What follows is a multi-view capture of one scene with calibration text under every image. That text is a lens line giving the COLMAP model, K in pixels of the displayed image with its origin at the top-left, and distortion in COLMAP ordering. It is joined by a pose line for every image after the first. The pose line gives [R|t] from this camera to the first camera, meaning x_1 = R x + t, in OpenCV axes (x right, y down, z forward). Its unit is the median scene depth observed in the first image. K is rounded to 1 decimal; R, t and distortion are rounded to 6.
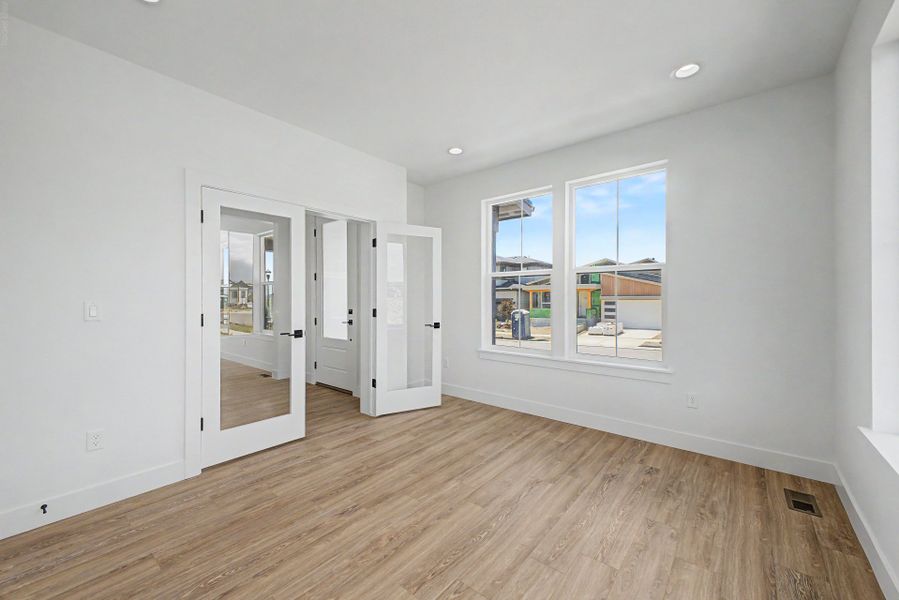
lens RADIAL K [[356.1, 0, 450.7], [0, 356.1, 299.8], [0, 0, 1]] dist [0.001582, 0.000256]
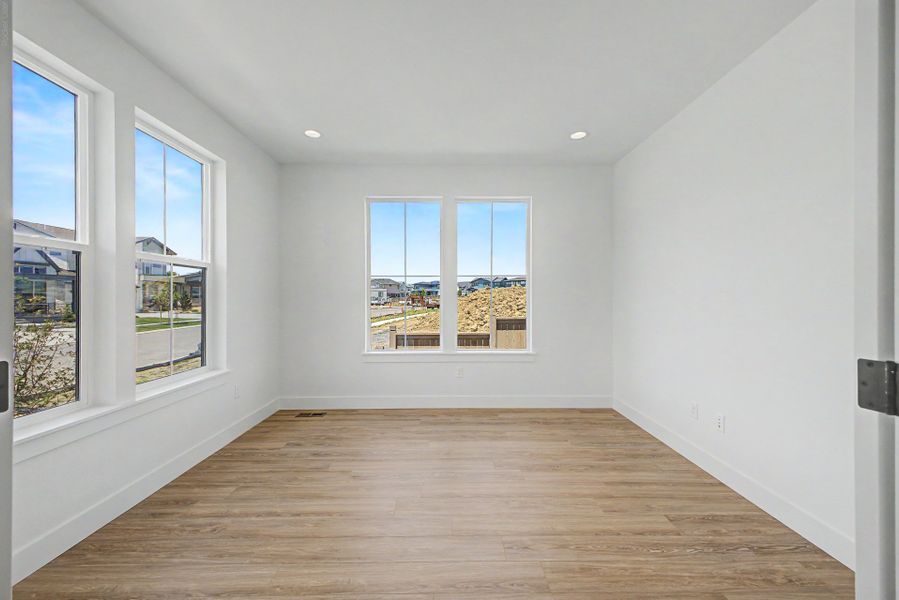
lens RADIAL K [[356.1, 0, 448.6], [0, 356.1, 298.9], [0, 0, 1]] dist [0.001582, 0.000256]
pose [[-0.648410, 0.001807, 0.761289, -0.624311], [0.005578, 0.999982, 0.002377, -0.006647], [-0.761271, 0.005788, -0.648408, 1.262349]]
